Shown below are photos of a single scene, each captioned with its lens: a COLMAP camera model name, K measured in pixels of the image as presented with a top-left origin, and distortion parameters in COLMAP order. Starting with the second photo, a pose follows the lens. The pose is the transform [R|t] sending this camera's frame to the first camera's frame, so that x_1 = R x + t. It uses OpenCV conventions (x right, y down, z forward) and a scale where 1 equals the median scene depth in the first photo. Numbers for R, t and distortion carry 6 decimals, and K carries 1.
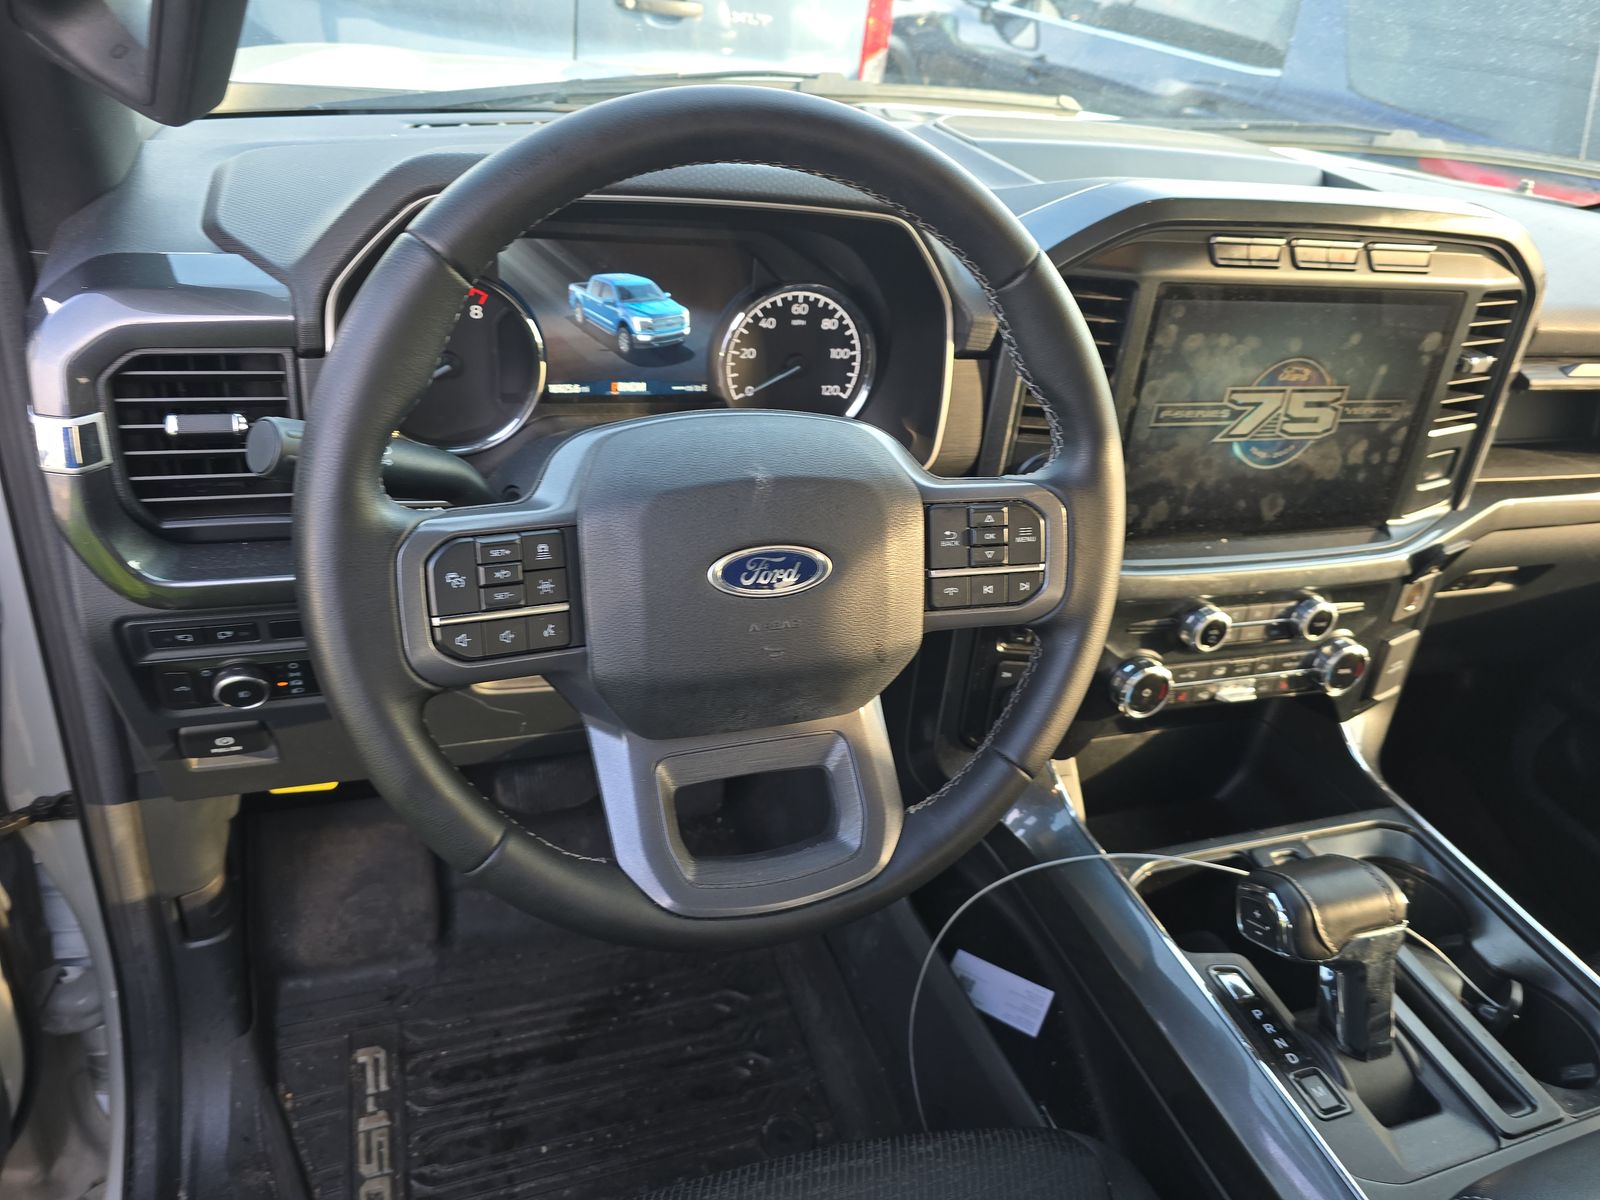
lens RADIAL K [[1088.3, 0, 800.0], [0, 1088.3, 600.0], [0, 0, 1]] dist [0.045645, -0.039371]
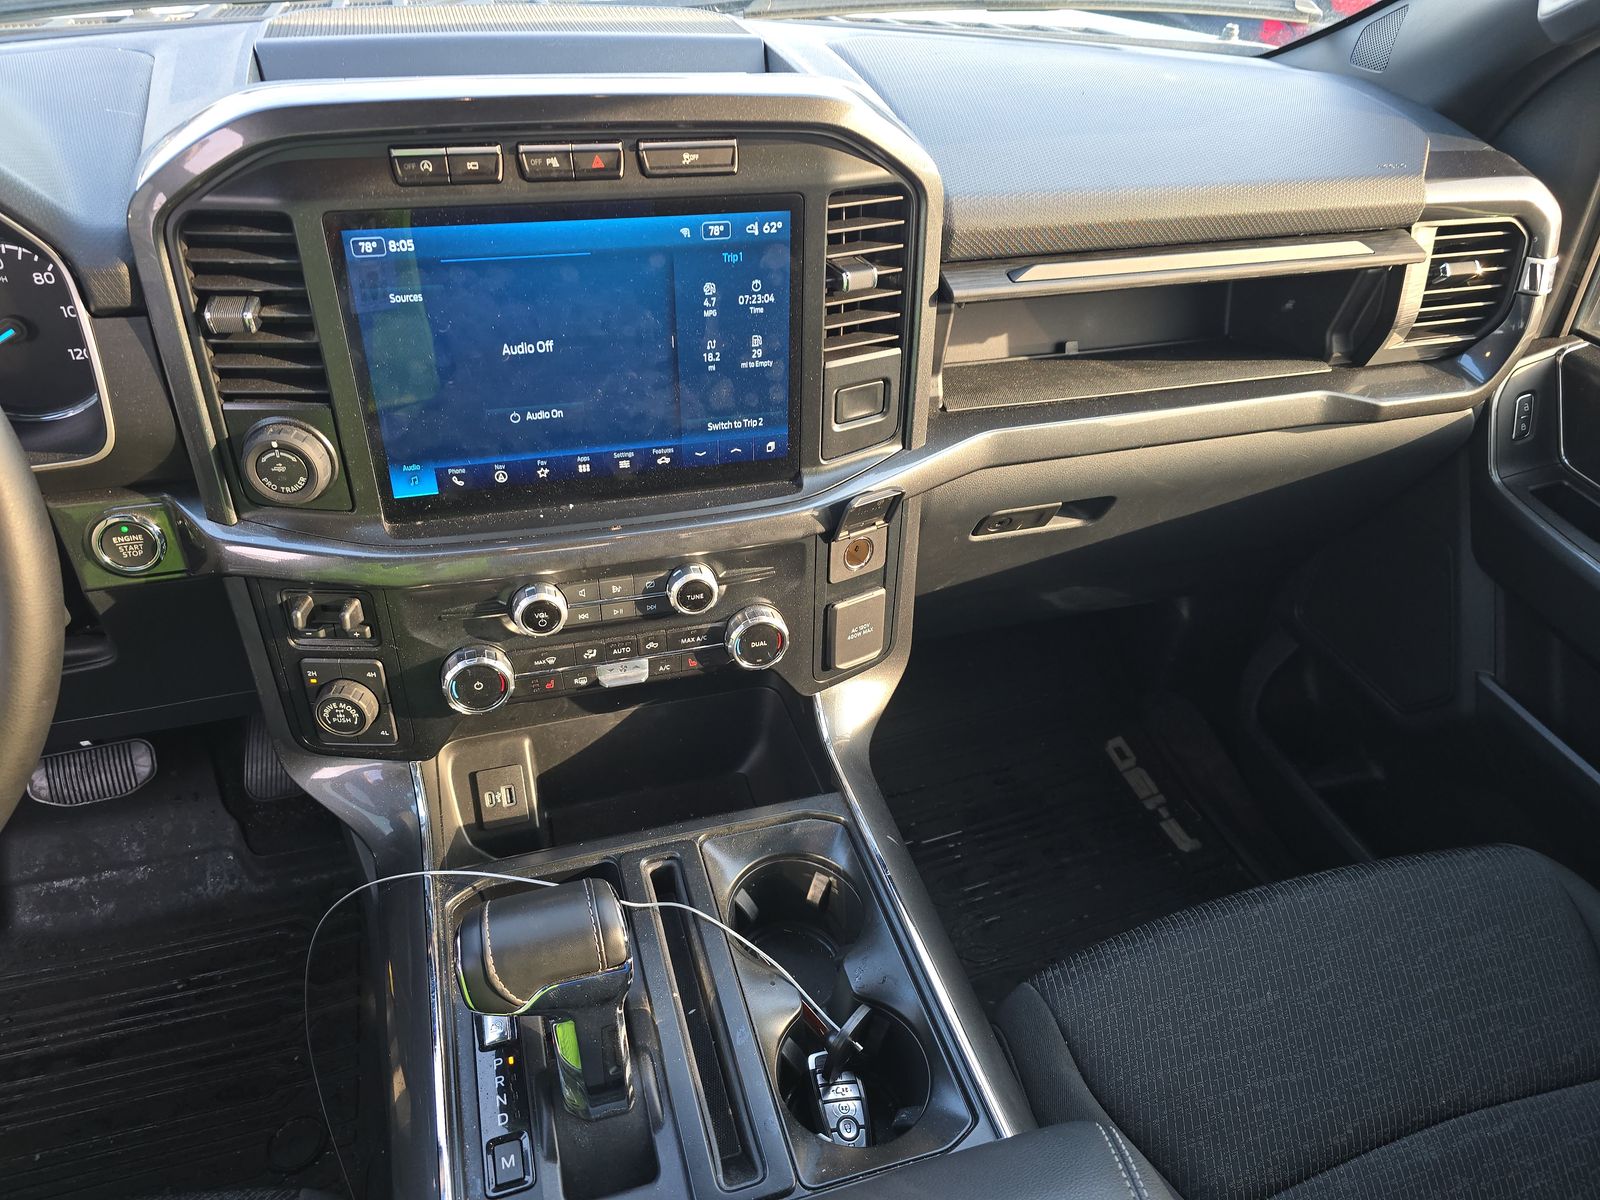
lens RADIAL K [[1088.3, 0, 800.0], [0, 1088.3, 600.0], [0, 0, 1]] dist [0.045645, -0.039371]
pose [[0.996243, -0.040620, -0.076488, 0.633072], [0.047141, 0.995225, 0.085465, -0.045798], [0.072651, -0.088750, 0.993401, 0.156388]]
